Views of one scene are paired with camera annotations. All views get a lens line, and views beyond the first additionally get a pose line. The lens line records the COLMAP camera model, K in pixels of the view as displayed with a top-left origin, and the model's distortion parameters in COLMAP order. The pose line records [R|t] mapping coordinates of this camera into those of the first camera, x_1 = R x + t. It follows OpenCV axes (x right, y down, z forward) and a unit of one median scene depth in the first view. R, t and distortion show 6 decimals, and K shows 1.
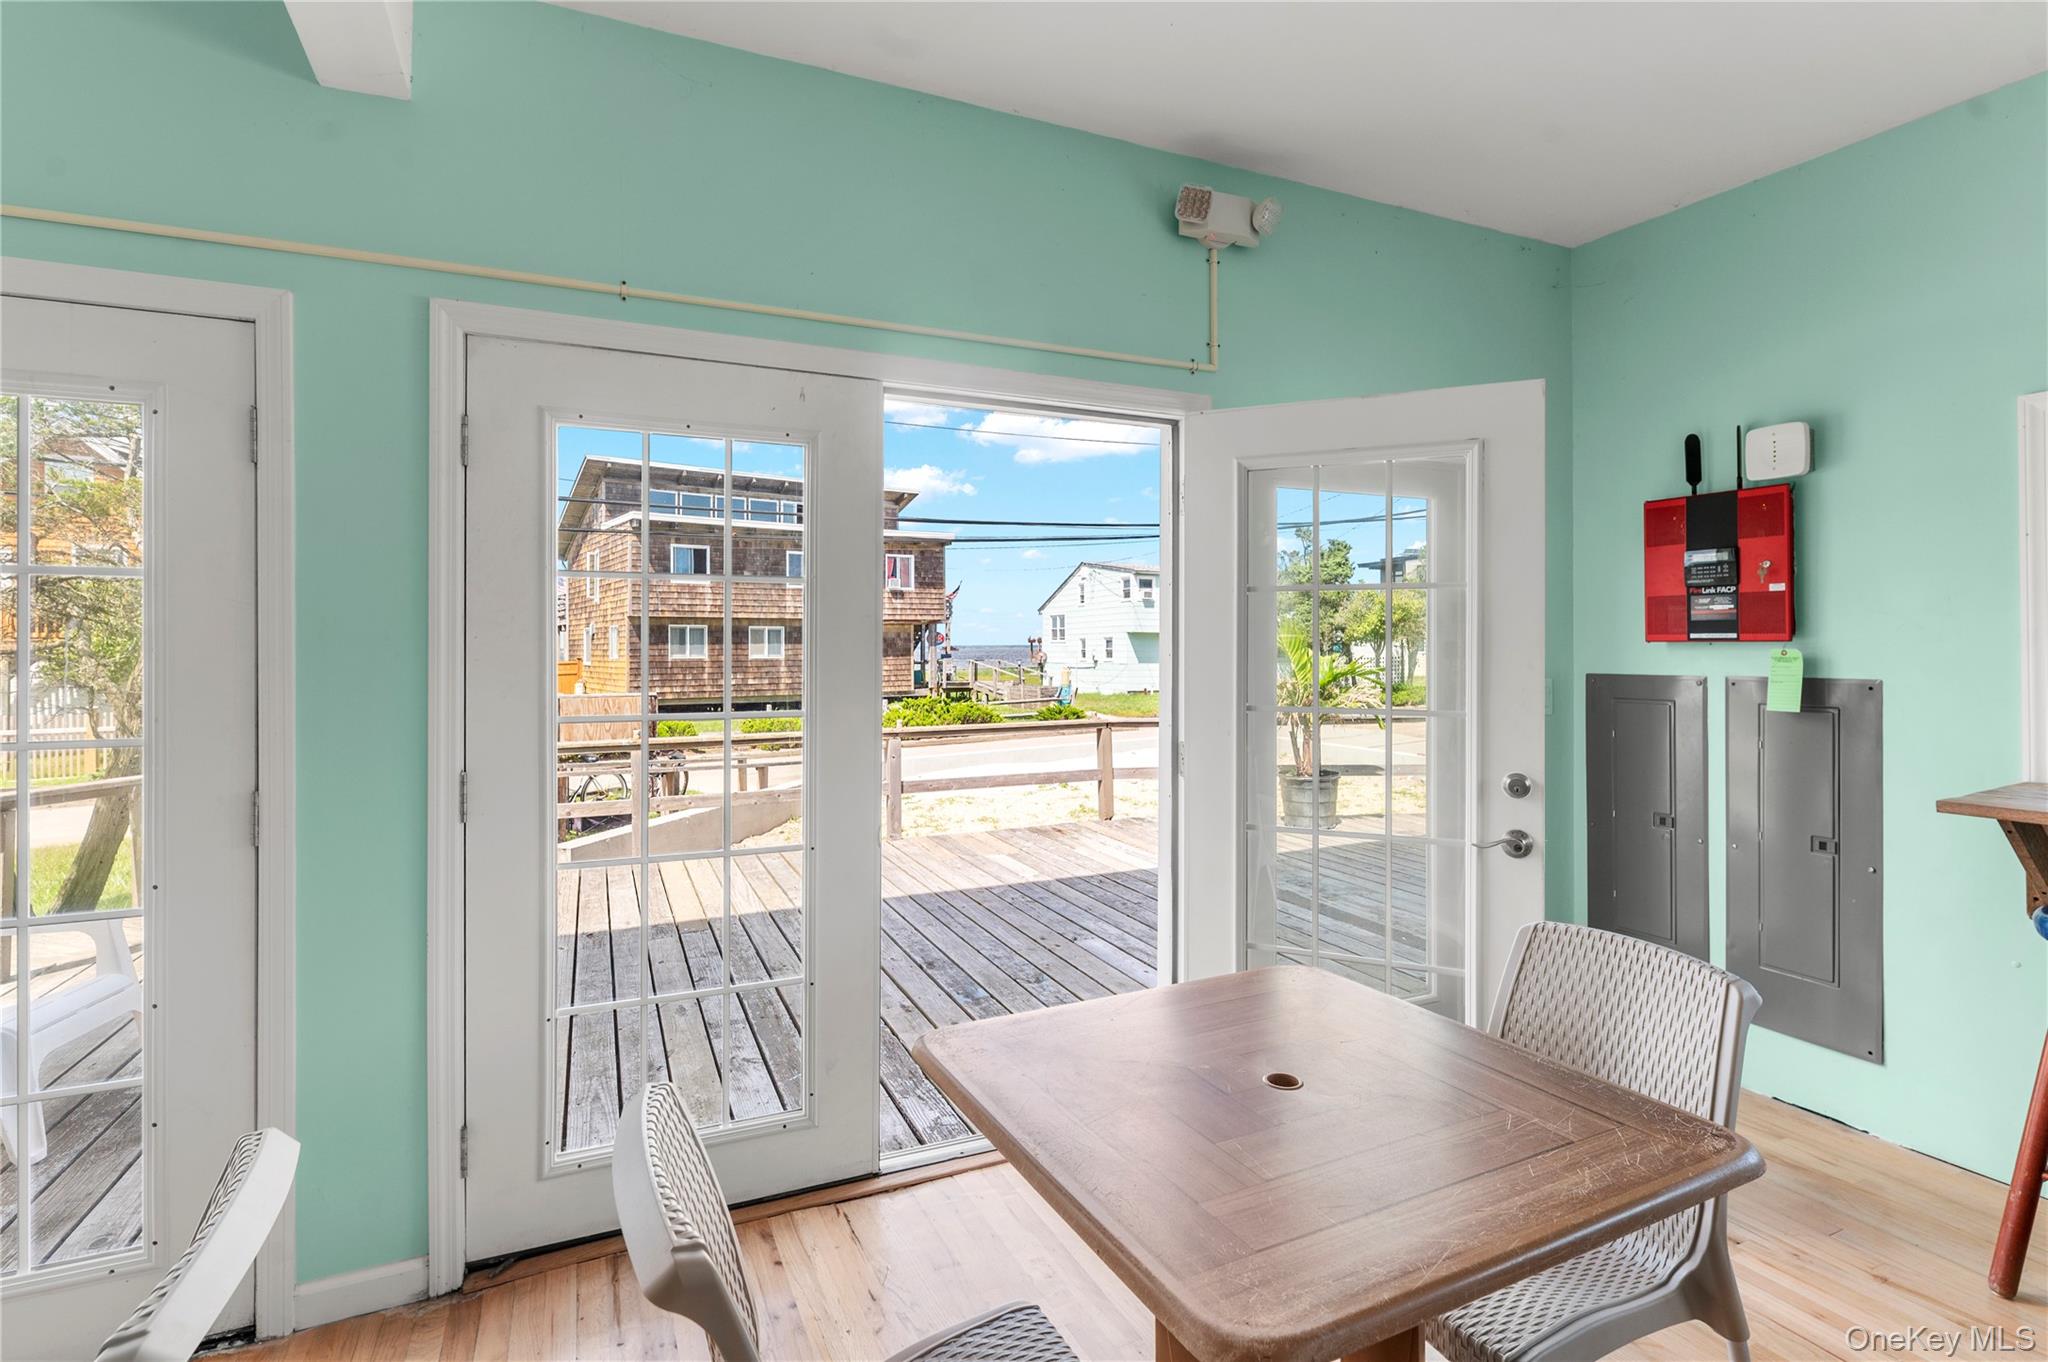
lens RADIAL K [[968.4, 0, 1021.0], [0, 968.4, 645.2], [0, 0, 1]] dist [0.014889, 0.000209]
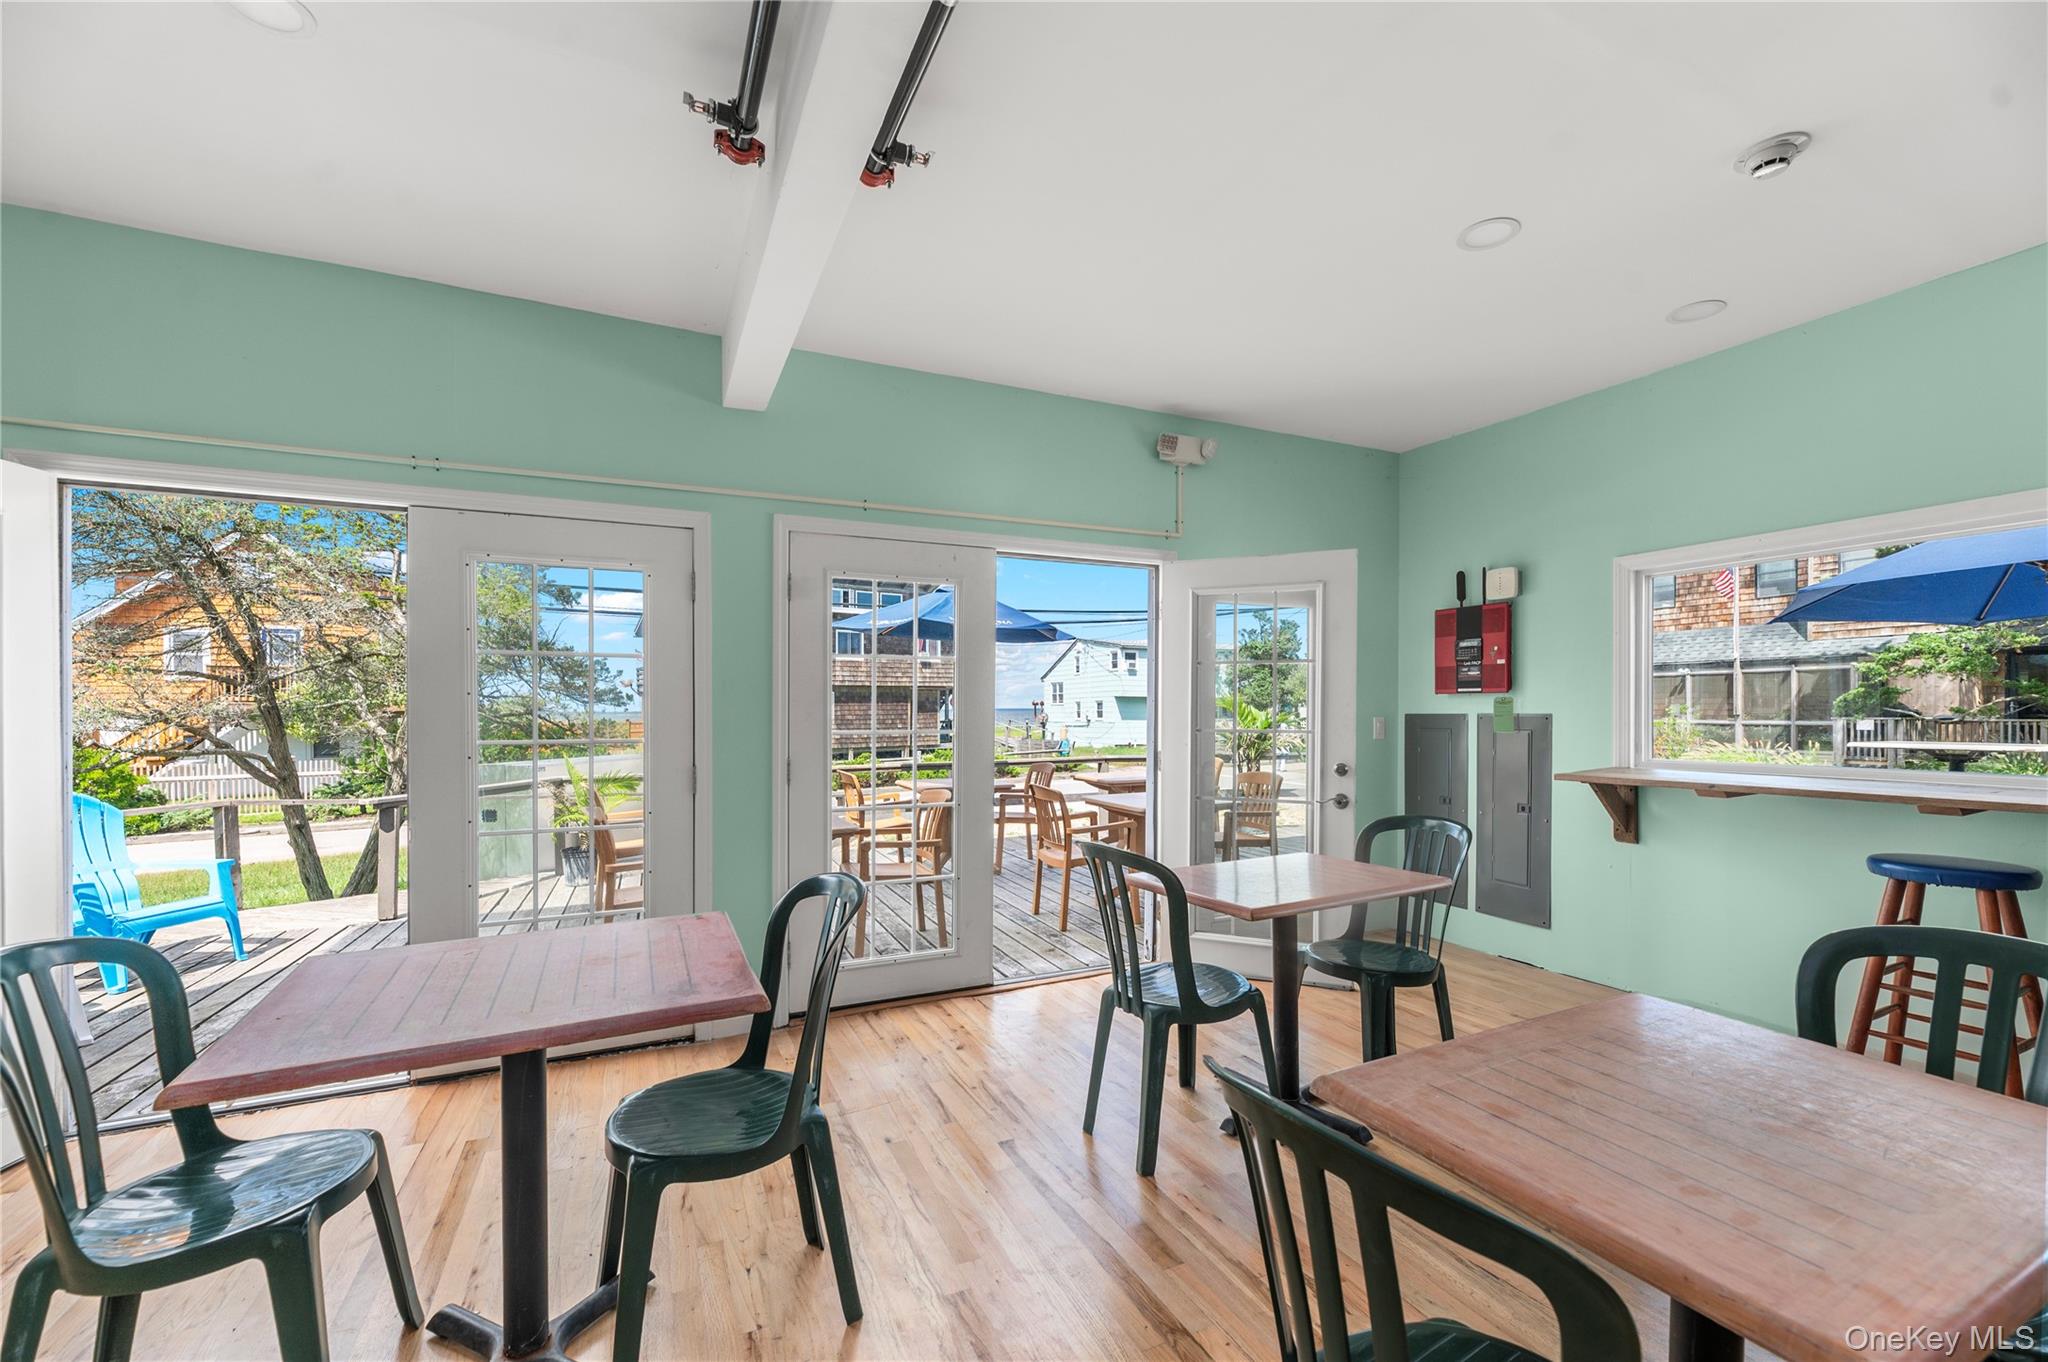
lens RADIAL K [[853.0, 0, 1024.8], [0, 853.0, 735.2], [0, 0, 1]] dist [-0.000100, -0.000048]
pose [[0.999967, -0.002017, 0.007887, -0.082190], [0.001782, 0.999557, 0.029709, 0.023593], [-0.007944, -0.029694, 0.999527, -0.485481]]
